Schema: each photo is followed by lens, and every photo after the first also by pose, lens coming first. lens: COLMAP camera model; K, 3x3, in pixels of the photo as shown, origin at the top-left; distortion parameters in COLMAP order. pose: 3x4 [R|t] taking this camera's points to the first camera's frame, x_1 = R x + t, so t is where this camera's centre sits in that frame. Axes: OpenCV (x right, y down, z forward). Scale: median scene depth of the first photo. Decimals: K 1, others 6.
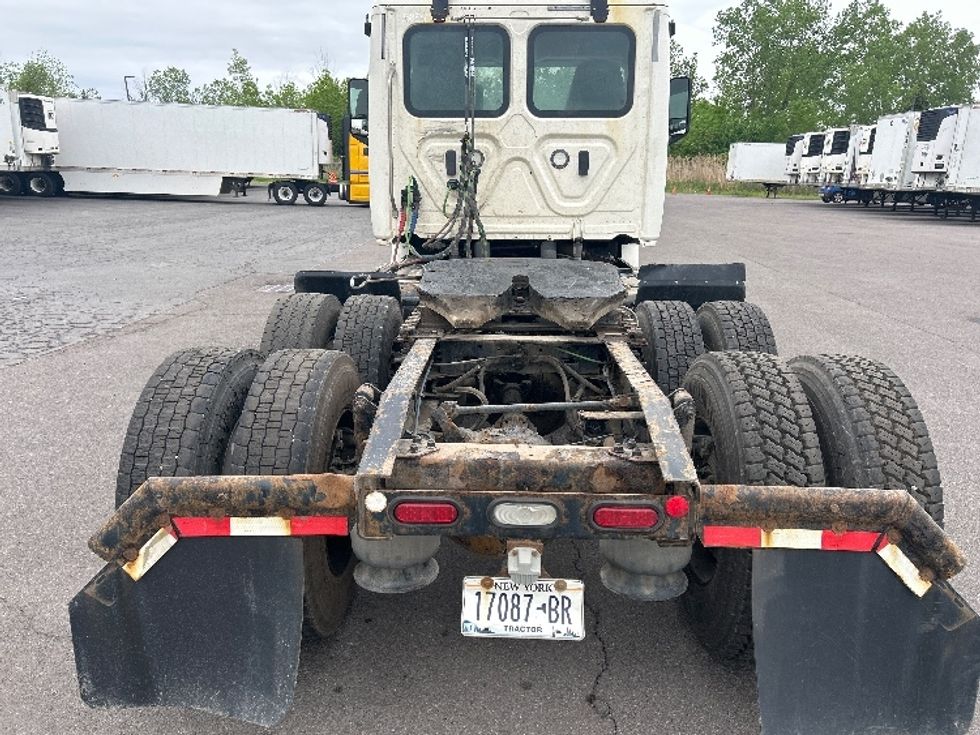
lens RADIAL K [[739.1, 0, 489.7], [0, 739.1, 368.4], [0, 0, 1]] dist [0.043971, -0.045539]
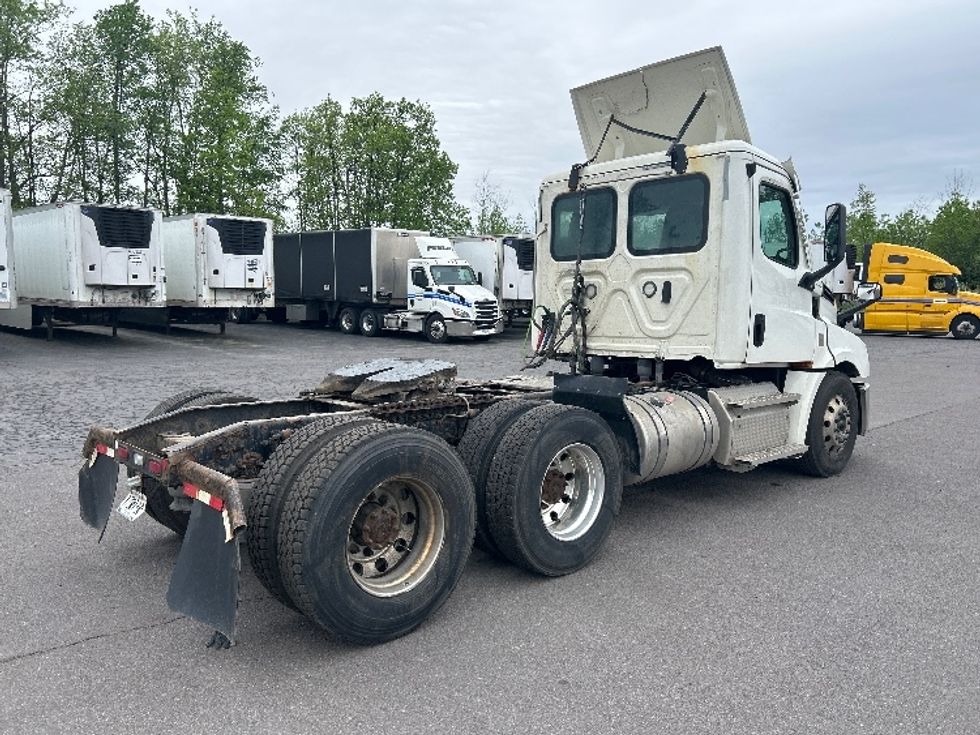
lens RADIAL K [[739.1, 0, 491.2], [0, 739.1, 368.6], [0, 0, 1]] dist [0.043971, -0.045539]
pose [[0.696340, 0.050166, -0.715956, 0.753406], [-0.170297, 0.980615, -0.096921, -0.008475], [0.697215, 0.189415, 0.691385, 0.057840]]
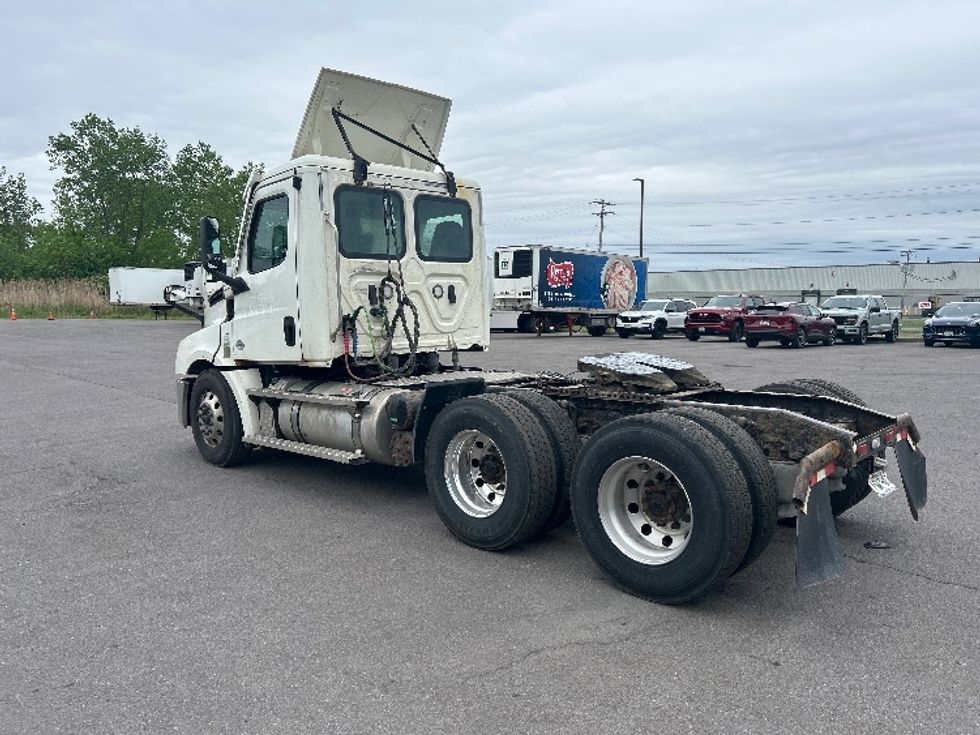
lens RADIAL K [[739.1, 0, 488.8], [0, 739.1, 359.0], [0, 0, 1]] dist [0.043971, -0.045539]
pose [[0.675750, -0.071740, 0.733632, -0.815612], [0.195936, 0.976931, -0.084944, -0.036245], [-0.710614, 0.201146, 0.674217, 0.076677]]
